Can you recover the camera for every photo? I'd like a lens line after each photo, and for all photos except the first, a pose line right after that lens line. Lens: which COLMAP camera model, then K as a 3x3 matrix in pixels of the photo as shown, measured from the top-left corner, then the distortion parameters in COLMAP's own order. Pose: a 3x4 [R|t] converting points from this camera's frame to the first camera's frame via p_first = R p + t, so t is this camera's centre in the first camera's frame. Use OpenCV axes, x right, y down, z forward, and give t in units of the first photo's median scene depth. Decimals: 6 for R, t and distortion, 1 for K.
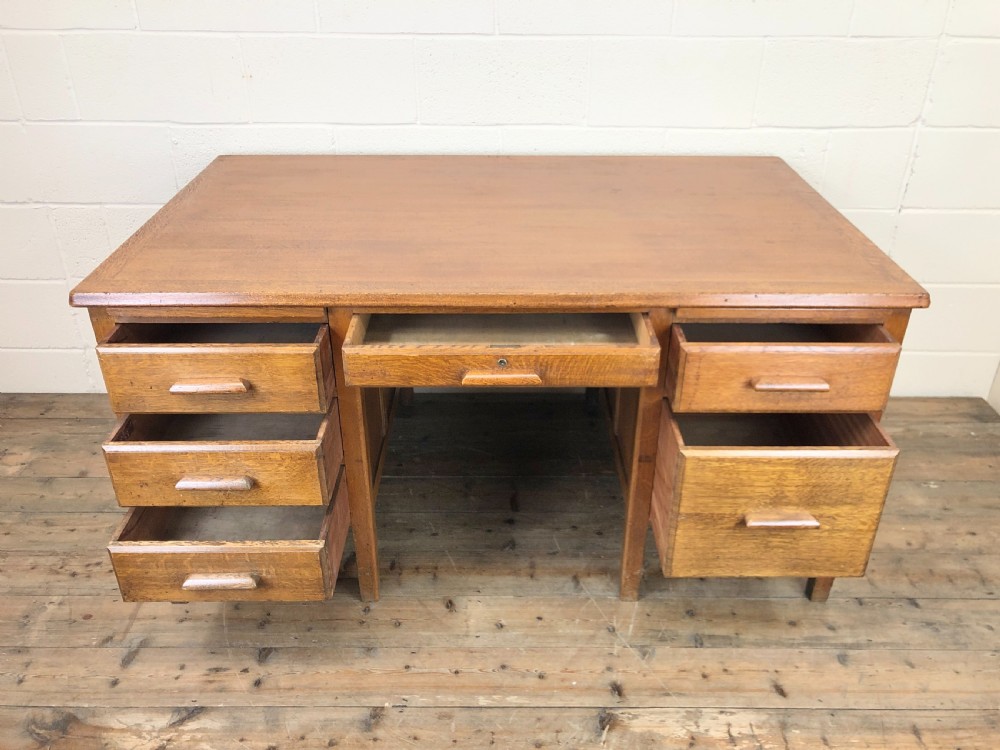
lens RADIAL K [[843.8, 0, 506.5], [0, 843.8, 362.3], [0, 0, 1]] dist [-0.008028, 0.022153]
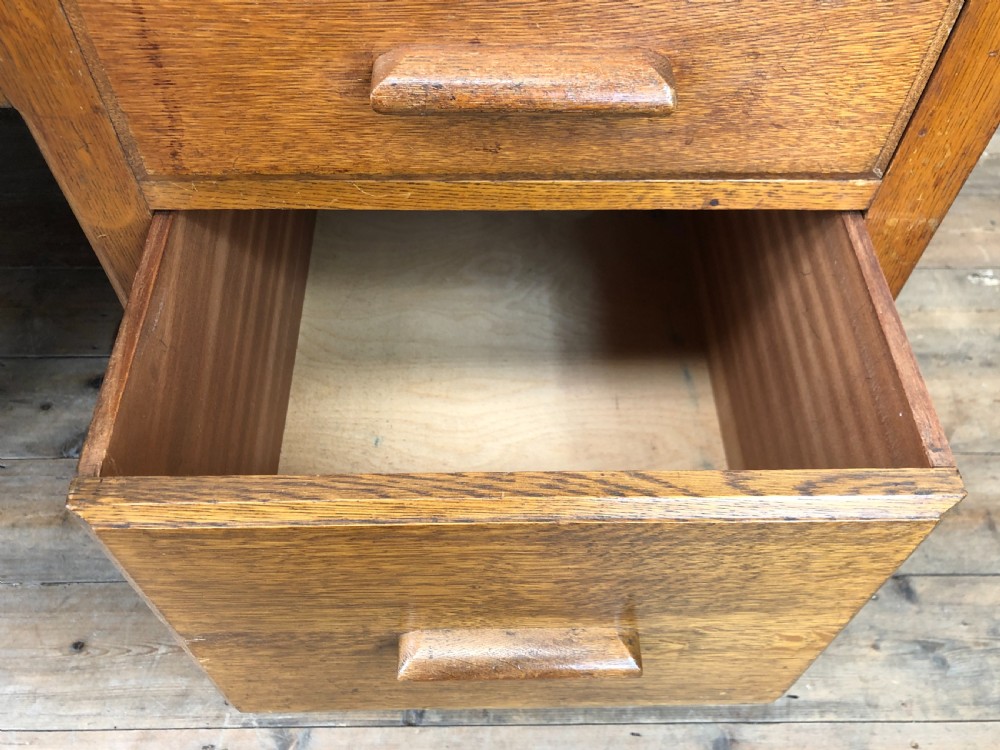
lens RADIAL K [[883.1, 0, 505.1], [0, 883.1, 380.9], [0, 0, 1]] dist [-0.020094, 0.035001]
pose [[0.999912, -0.006968, 0.011330, 0.281462], [0.001450, 0.903826, 0.427898, -0.029849], [-0.013222, -0.427844, 0.903756, 0.669907]]
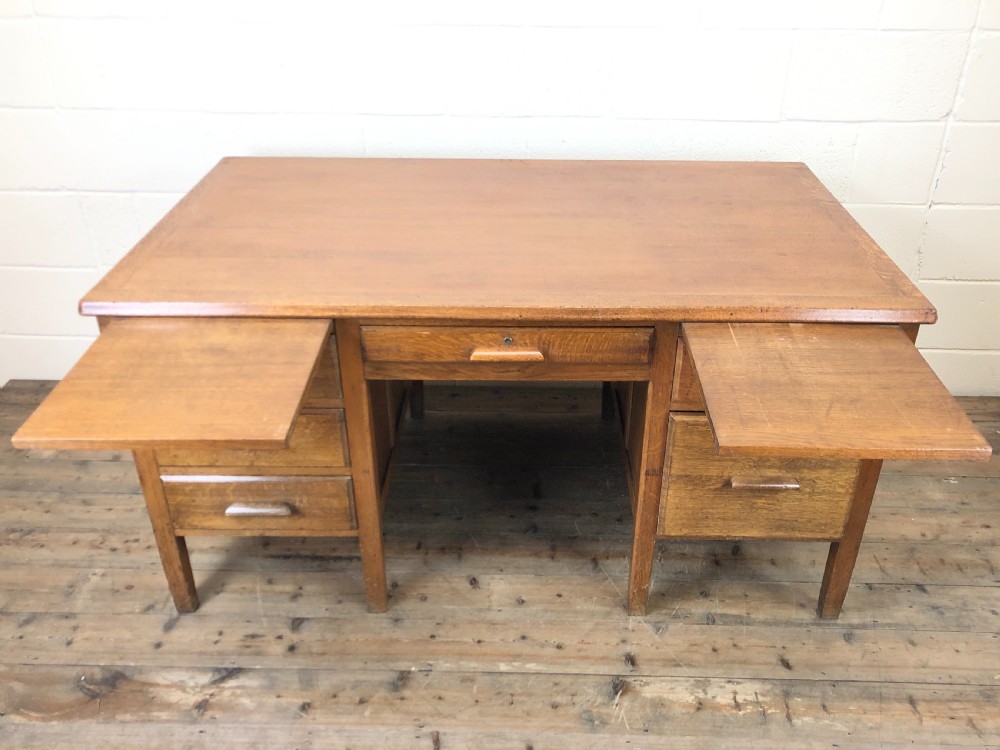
lens RADIAL K [[921.0, 0, 520.8], [0, 921.0, 399.6], [0, 0, 1]] dist [0.008816, 0.000000]
pose [[0.999758, 0.013219, -0.017556, 0.009336], [-0.012634, 0.999374, 0.033038, 0.024934], [0.017982, -0.032808, 0.999300, -0.141980]]
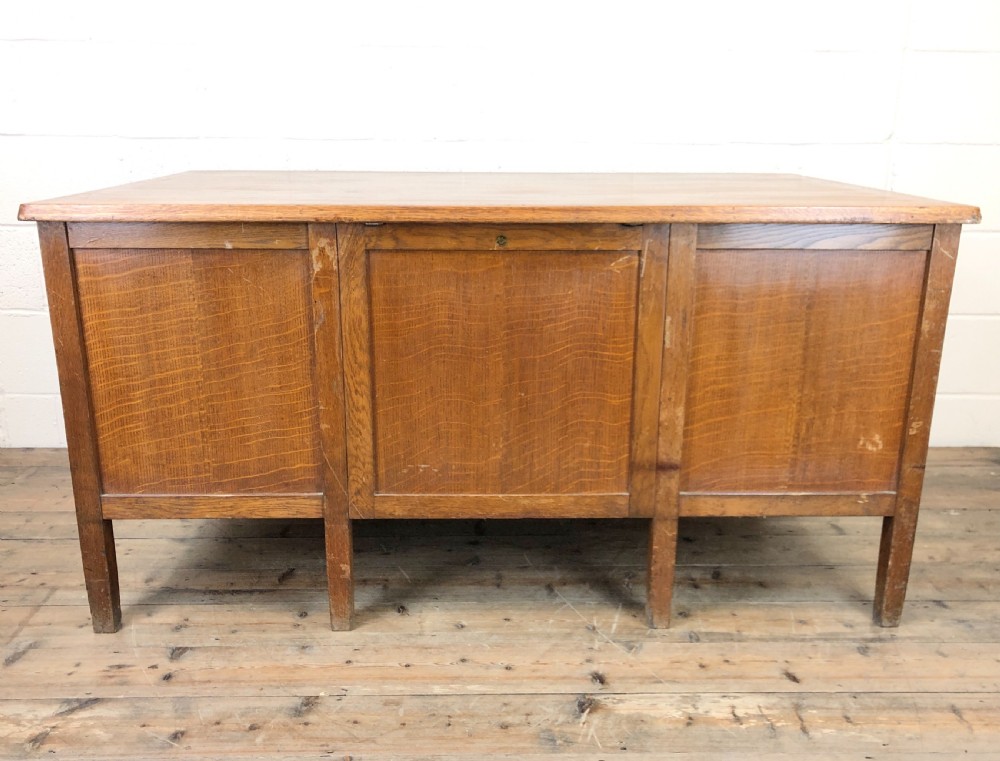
lens RADIAL K [[946.3, 0, 500.1], [0, 946.3, 372.9], [0, 0, 1]] dist [0.004076, 0.000000]
pose [[0.999763, -0.005571, 0.021067, 0.014591], [0.010387, 0.971705, -0.235970, 0.305252], [-0.019157, 0.236132, 0.971532, 0.014681]]
